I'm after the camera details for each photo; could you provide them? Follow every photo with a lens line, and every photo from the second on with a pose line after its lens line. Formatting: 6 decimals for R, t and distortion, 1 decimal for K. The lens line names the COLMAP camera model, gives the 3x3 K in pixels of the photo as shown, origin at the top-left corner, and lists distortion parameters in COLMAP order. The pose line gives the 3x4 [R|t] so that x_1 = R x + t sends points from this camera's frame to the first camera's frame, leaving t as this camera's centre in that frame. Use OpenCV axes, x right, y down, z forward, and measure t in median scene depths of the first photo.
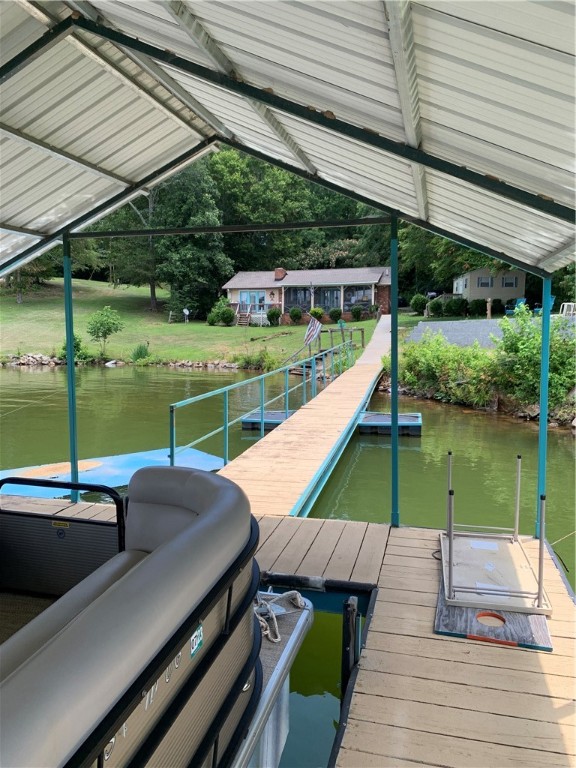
lens RADIAL K [[581.5, 0, 288.0], [0, 581.5, 384.0], [0, 0, 1]] dist [0.077071, -0.126807]
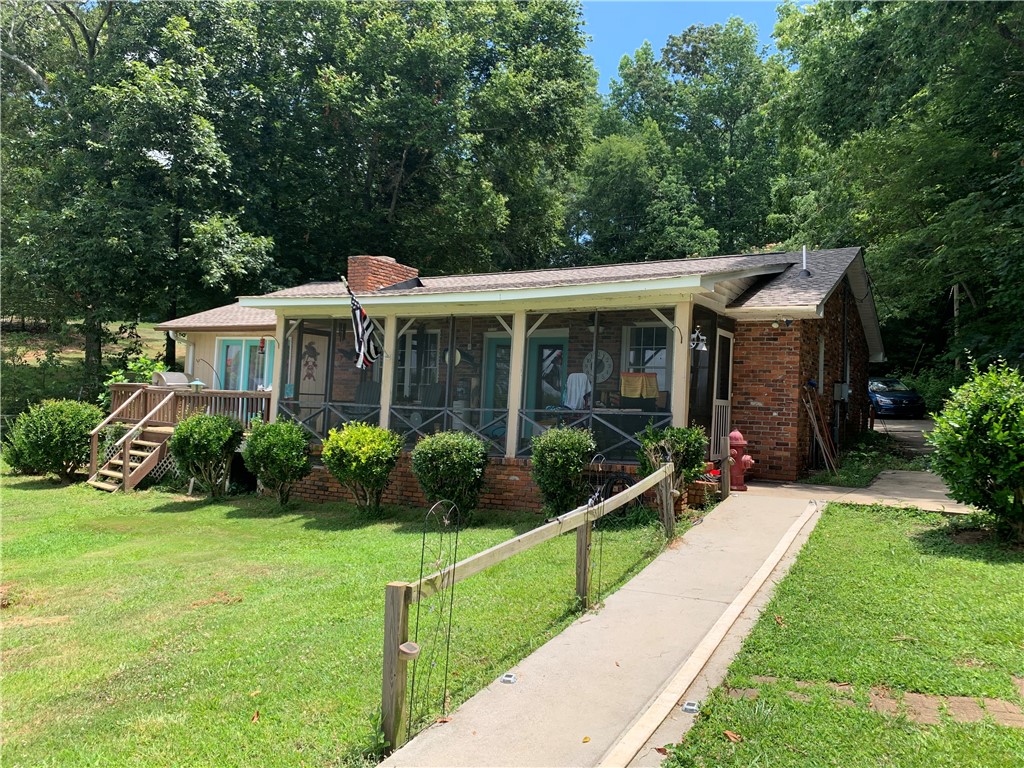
lens RADIAL K [[775.4, 0, 512.0], [0, 775.4, 384.0], [0, 0, 1]] dist [0.077071, -0.126807]
pose [[0.954699, 0.041492, -0.294667, 0.151664], [-0.082200, 0.988474, -0.127134, -0.106264], [0.285995, 0.145596, 0.947105, 0.712308]]
